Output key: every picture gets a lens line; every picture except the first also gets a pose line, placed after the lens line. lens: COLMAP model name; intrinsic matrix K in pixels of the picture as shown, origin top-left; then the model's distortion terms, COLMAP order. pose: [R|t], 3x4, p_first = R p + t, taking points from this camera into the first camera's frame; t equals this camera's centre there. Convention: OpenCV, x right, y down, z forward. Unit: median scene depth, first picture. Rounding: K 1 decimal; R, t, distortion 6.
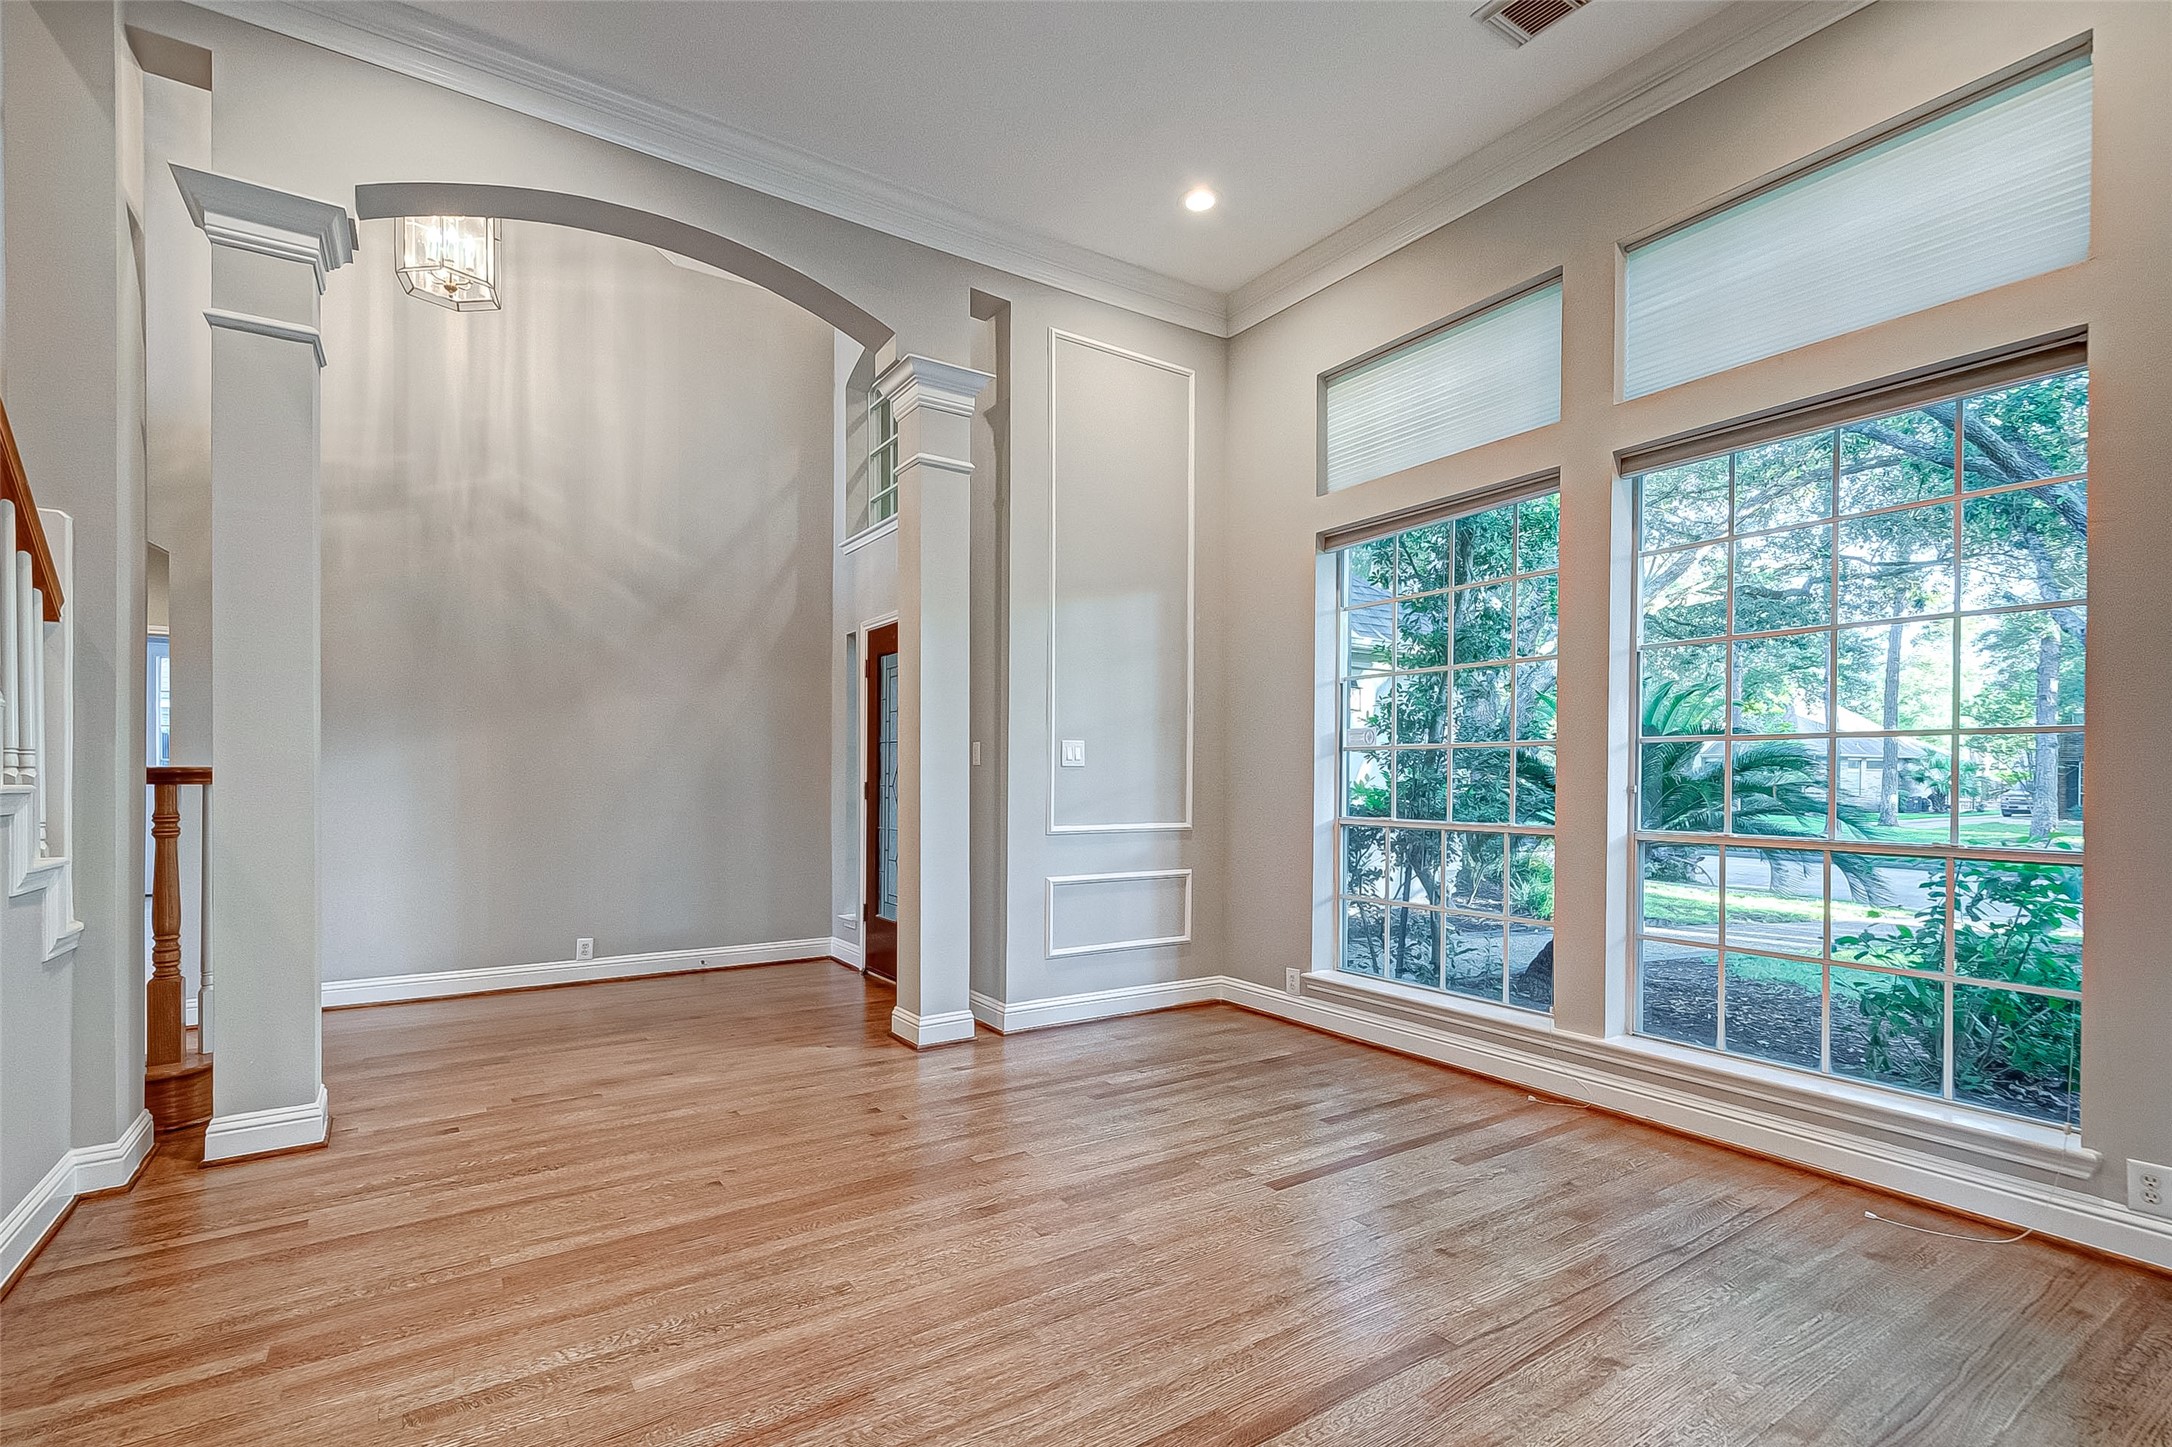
lens RADIAL K [[996.8, 0, 1097.2], [0, 996.8, 772.0], [0, 0, 1]] dist [0.017054, -0.005626]
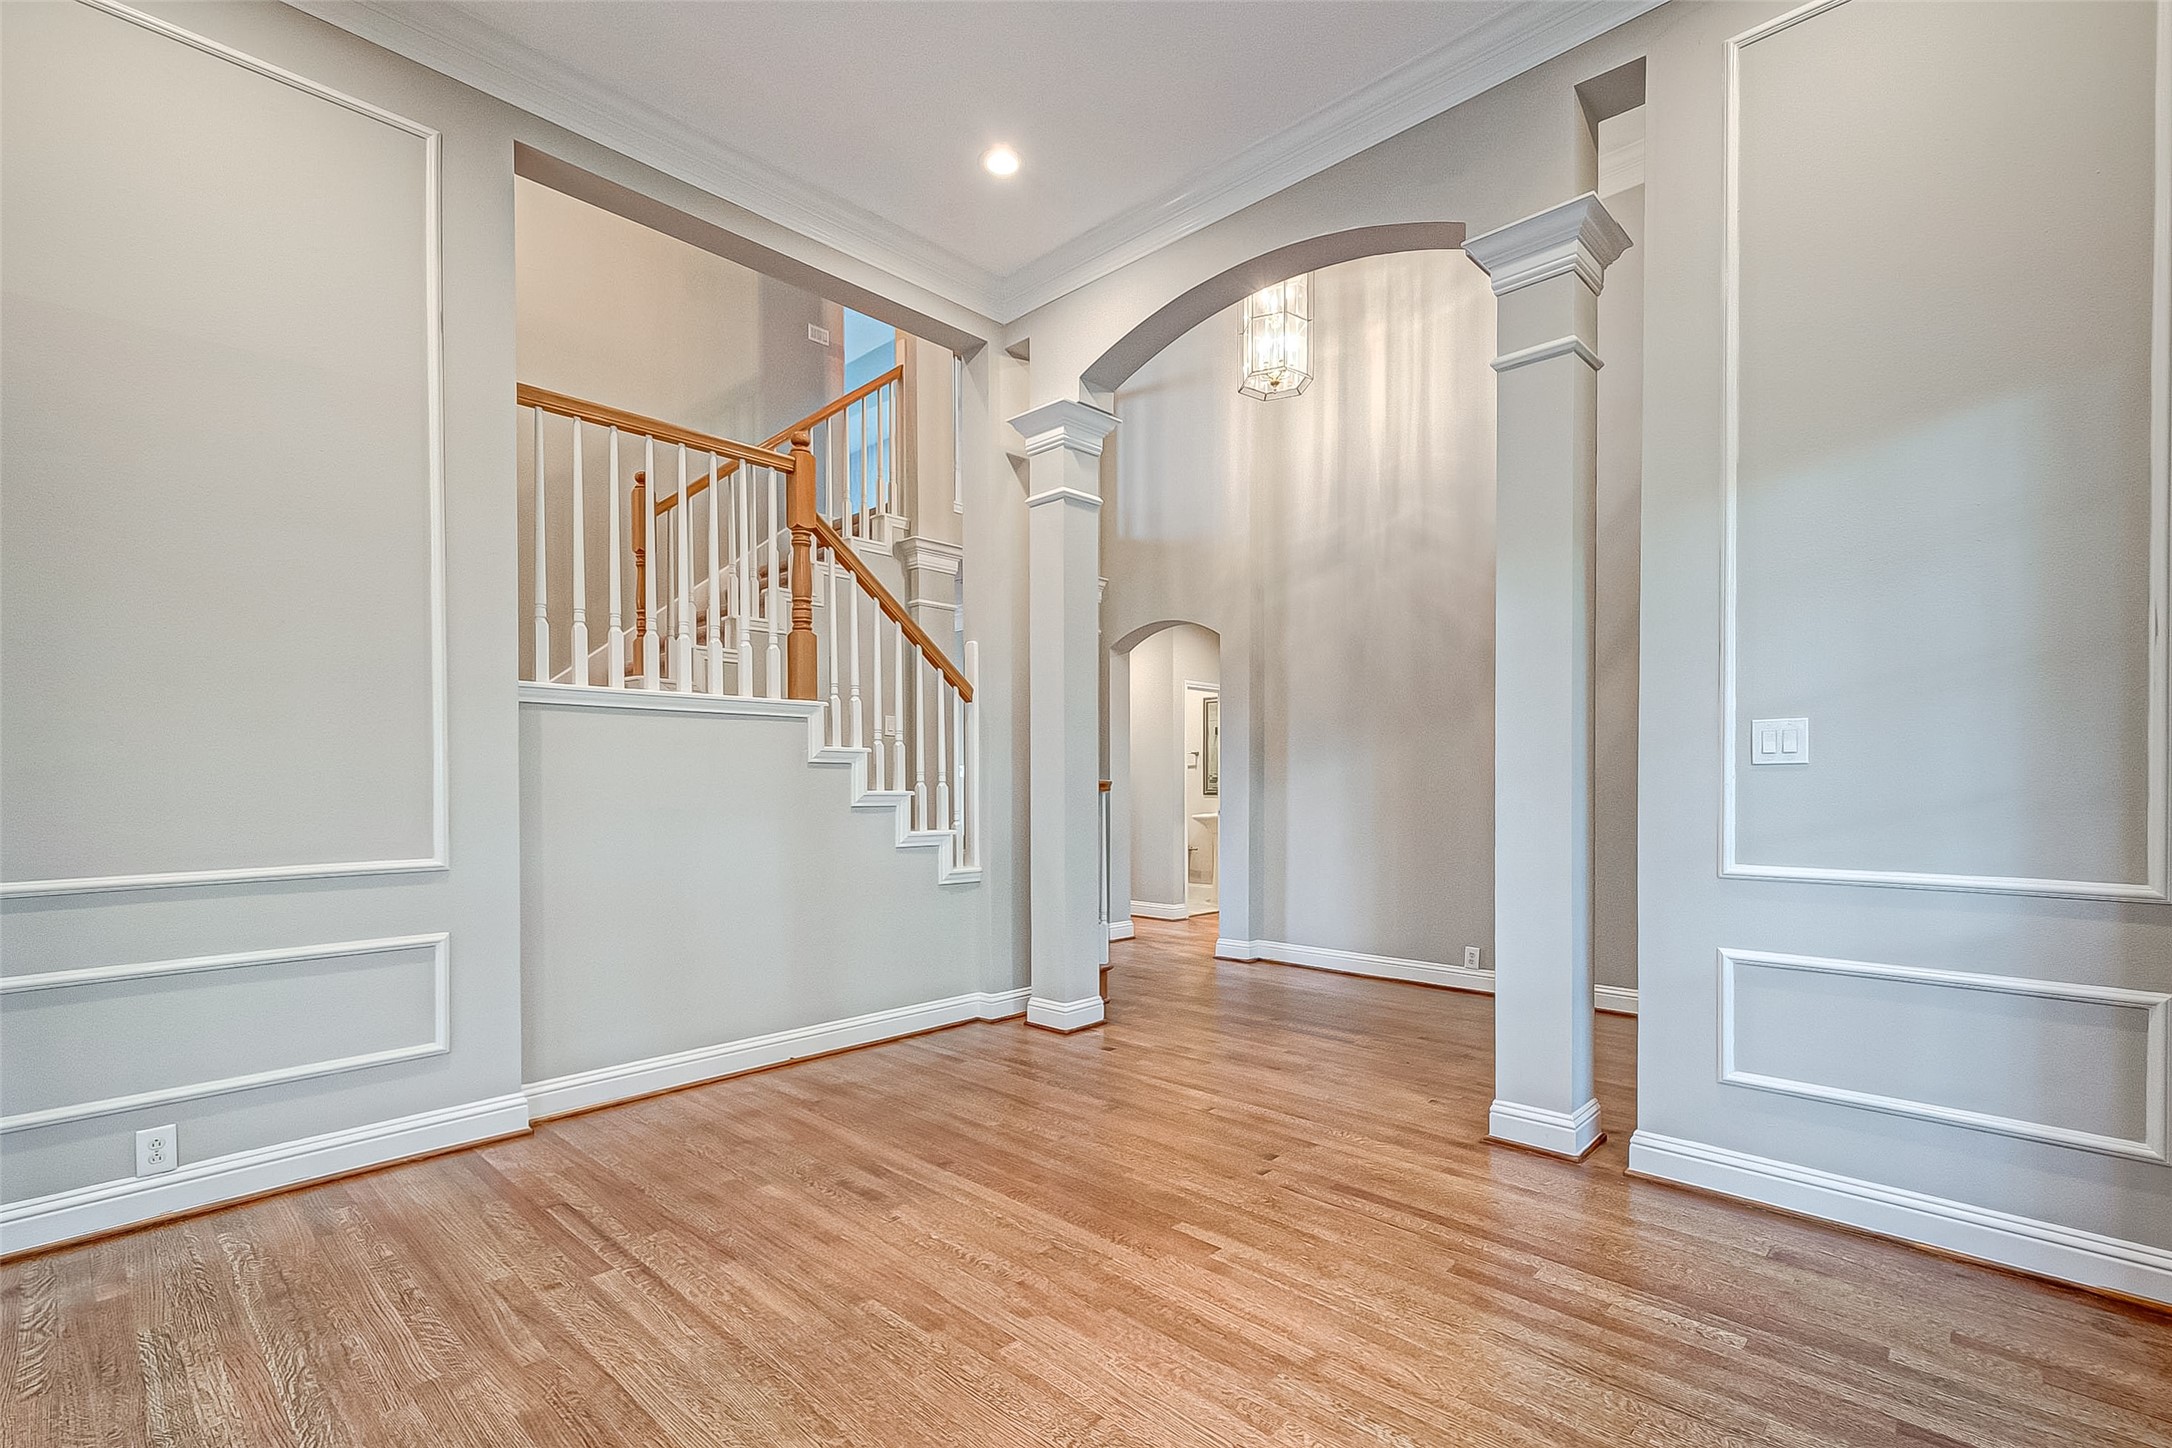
lens RADIAL K [[996.8, 0, 1049.7], [0, 996.8, 780.2], [0, 0, 1]] dist [0.017054, -0.005626]
pose [[0.187293, -0.008203, -0.982270, 0.408762], [0.007603, 0.999947, -0.006901, 0.003546], [0.982275, -0.006175, 0.187345, 0.417715]]
